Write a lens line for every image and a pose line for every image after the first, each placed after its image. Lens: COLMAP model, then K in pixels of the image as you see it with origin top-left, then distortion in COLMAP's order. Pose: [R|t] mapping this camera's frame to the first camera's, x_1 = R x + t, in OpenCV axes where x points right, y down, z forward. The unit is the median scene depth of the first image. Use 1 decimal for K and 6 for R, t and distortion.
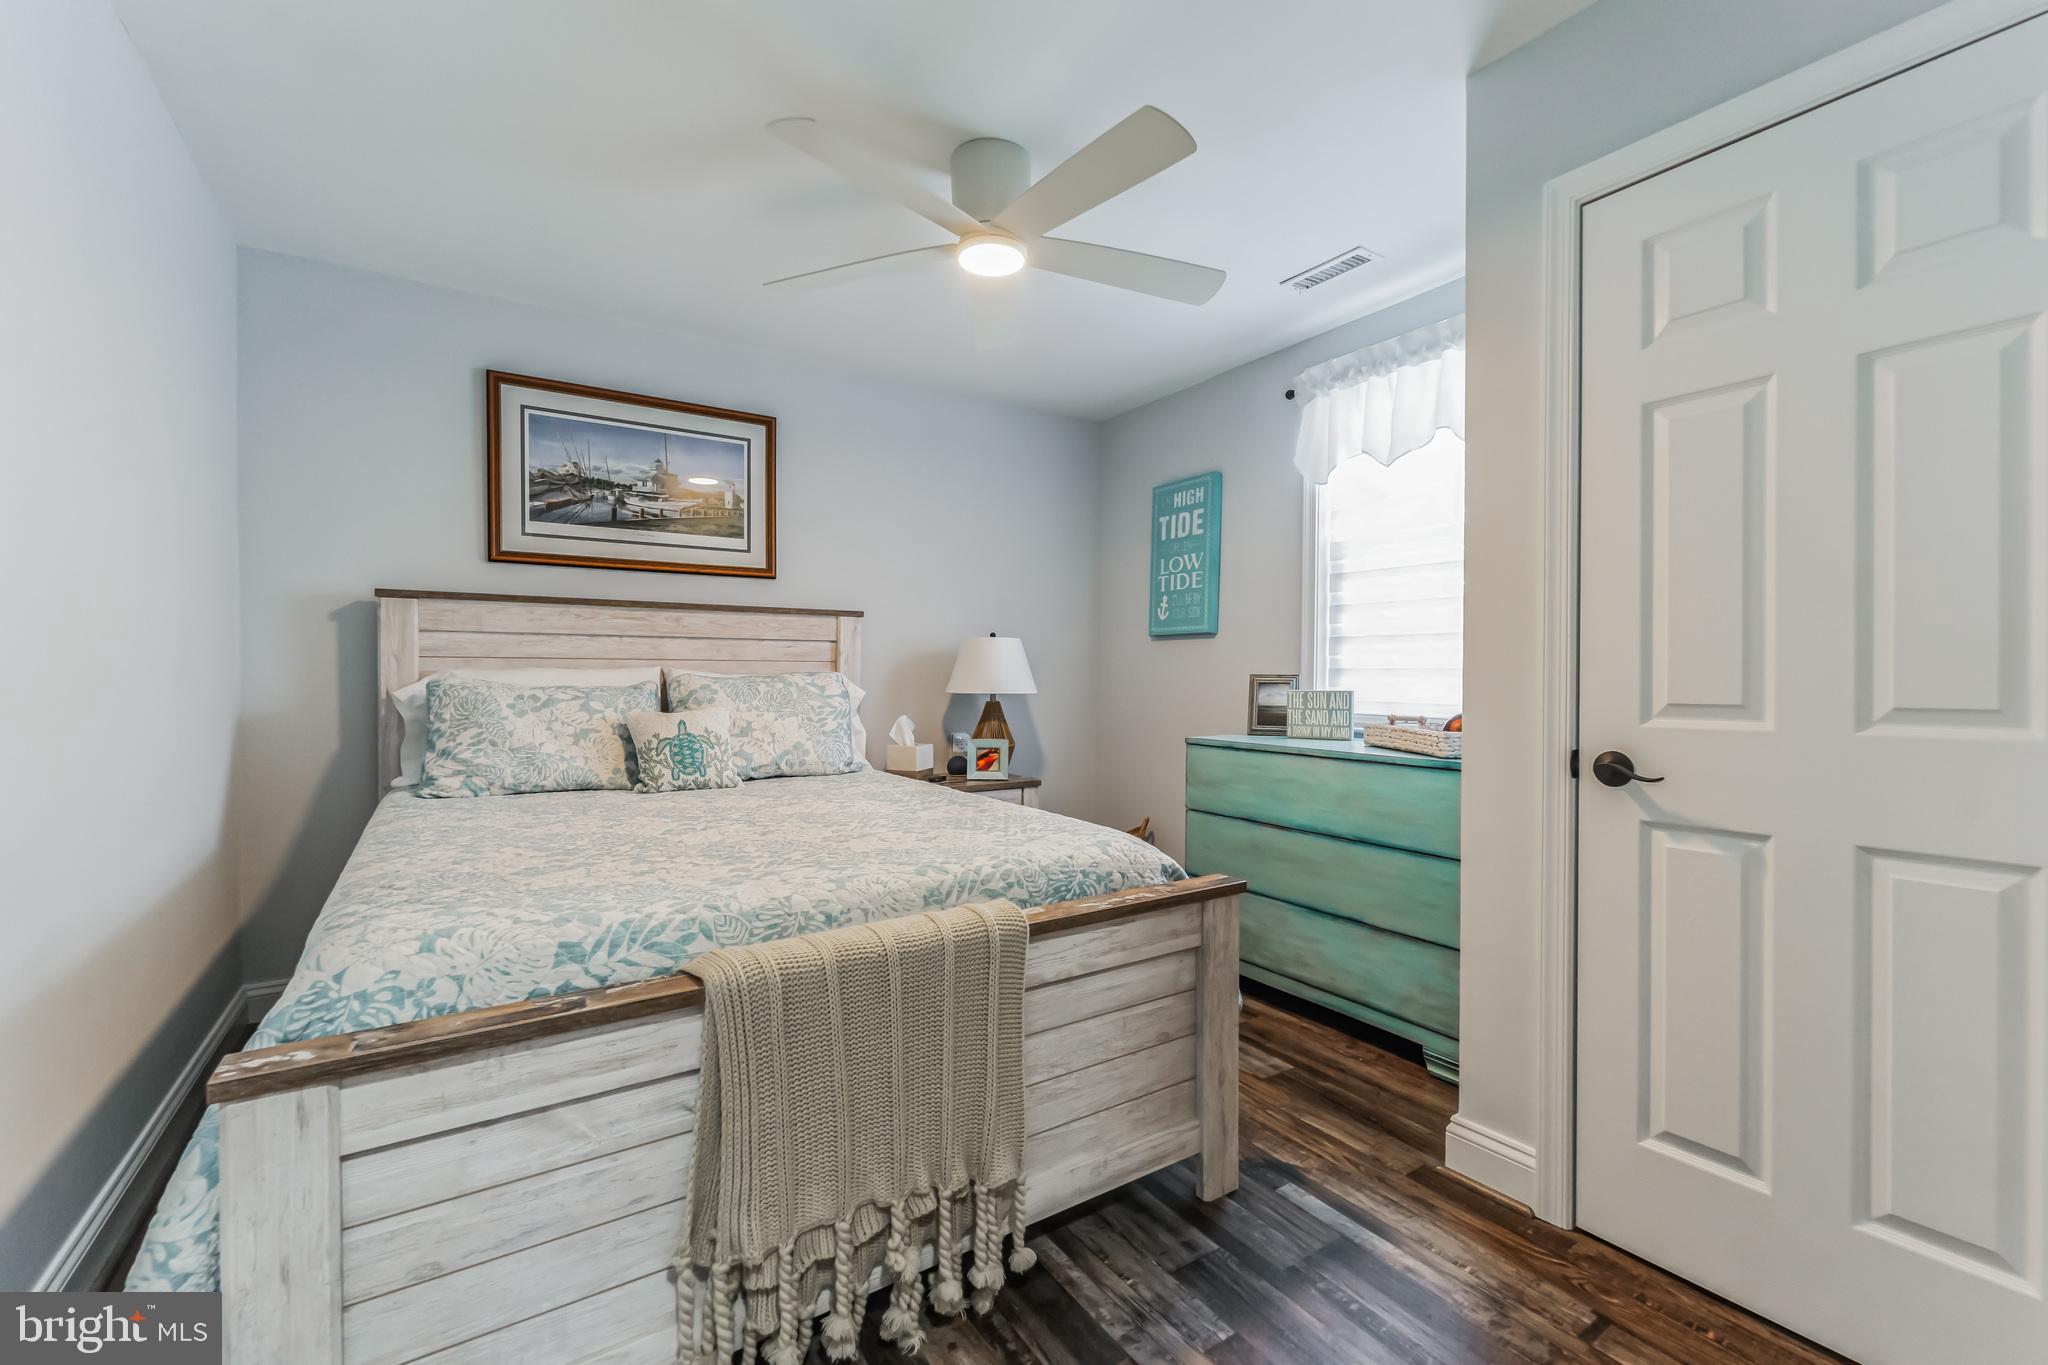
lens RADIAL K [[853.5, 0, 1023.1], [0, 853.5, 690.9], [0, 0, 1]] dist [-0.000487, -0.001699]
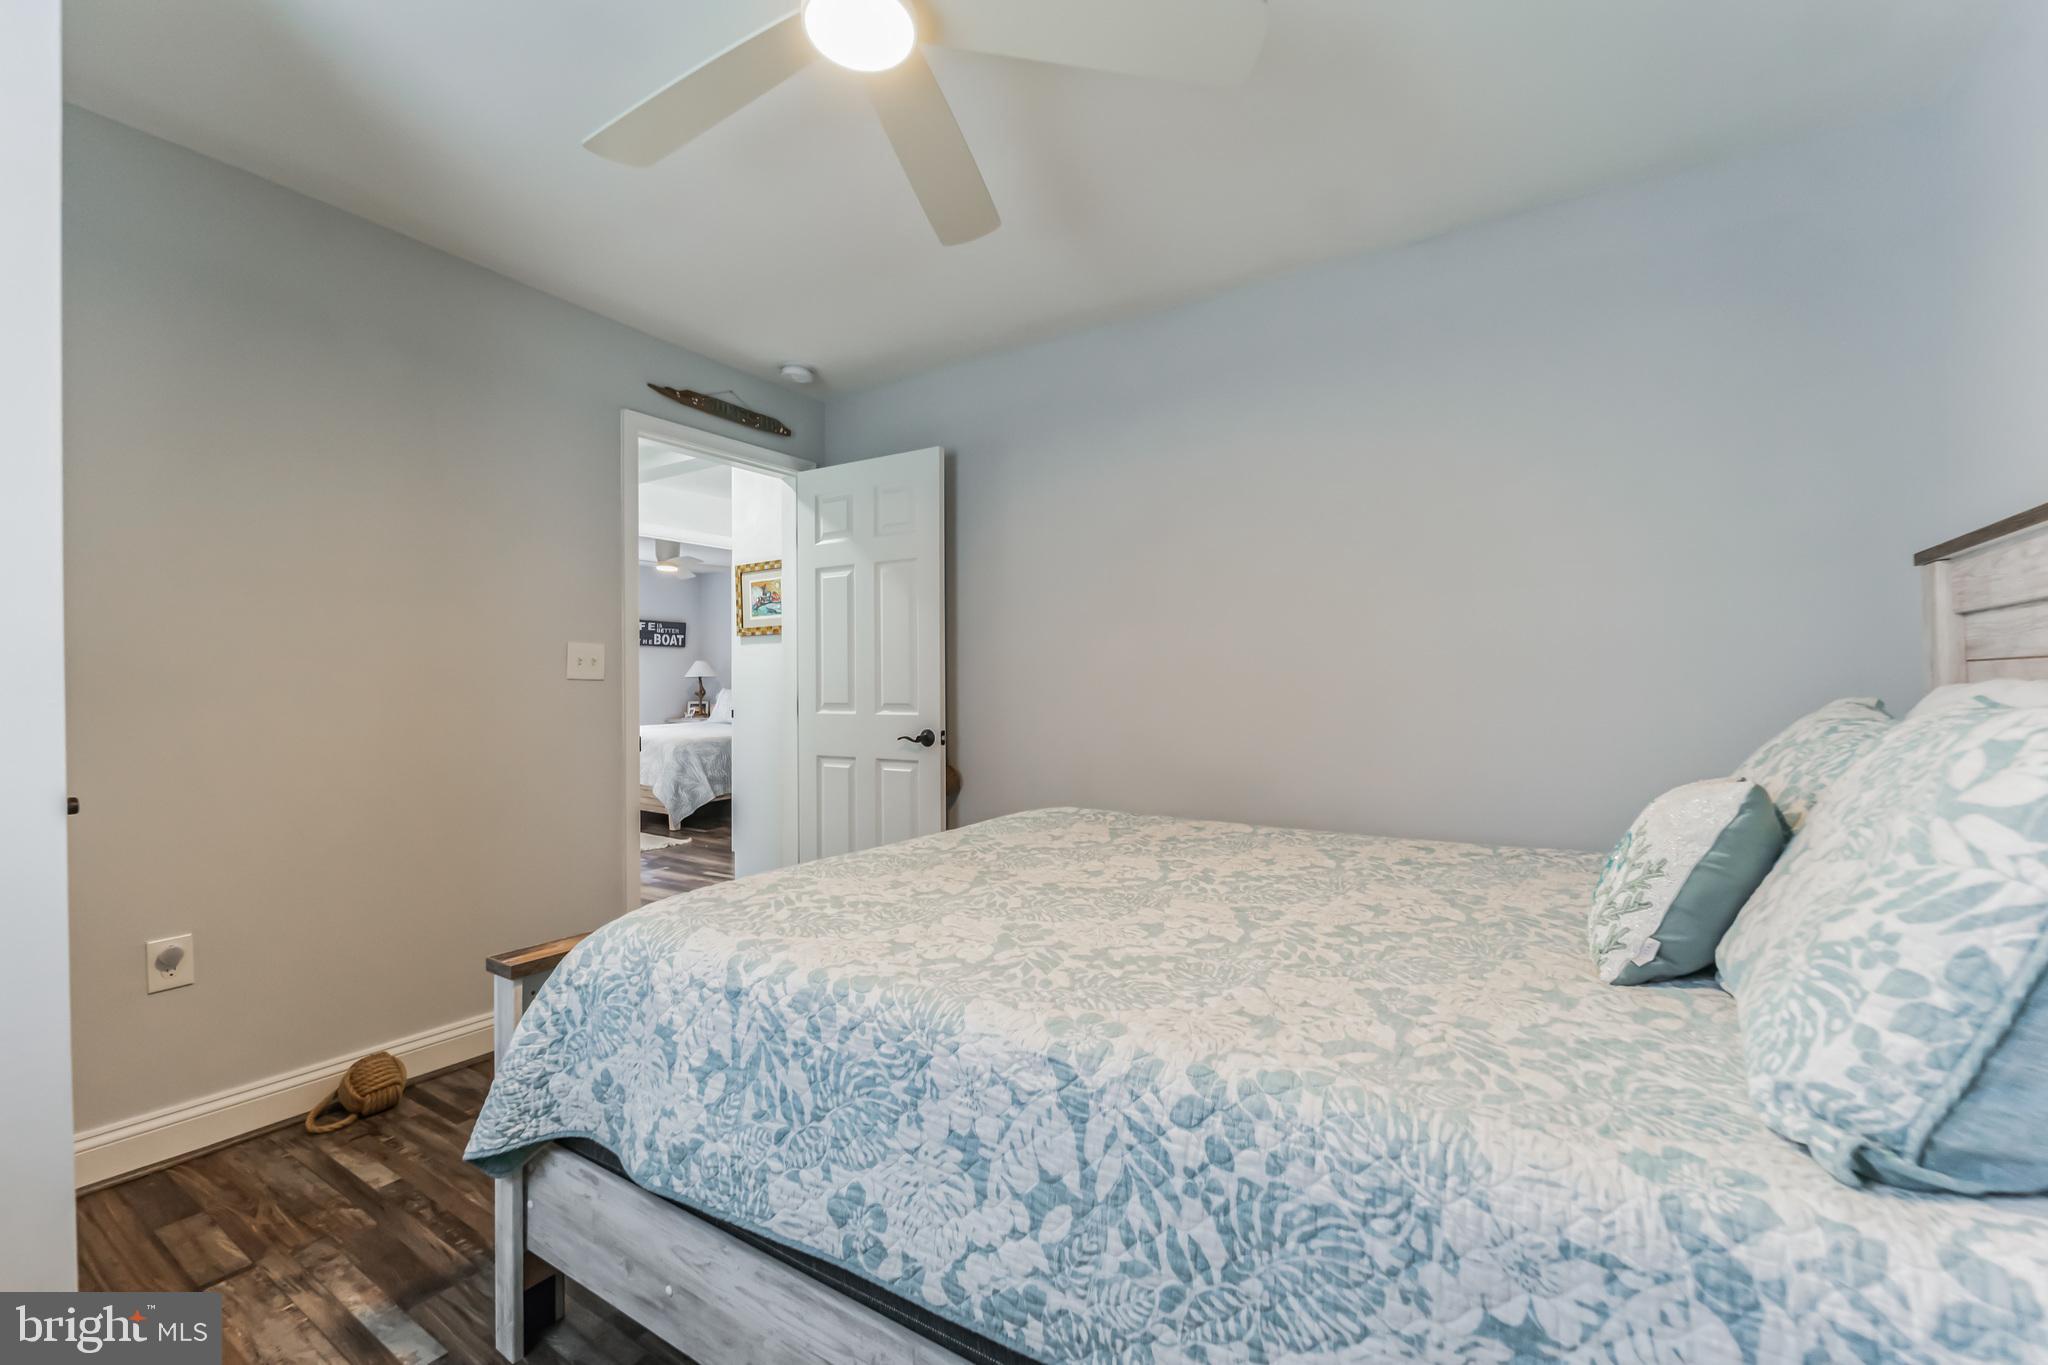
lens RADIAL K [[853.5, 0, 1028.1], [0, 853.5, 680.5], [0, 0, 1]] dist [-0.000487, -0.001699]
pose [[0.916634, -0.000900, 0.399726, 0.401849], [0.003306, 0.999980, -0.005329, -0.037621], [-0.399713, 0.006206, 0.916619, -1.482775]]
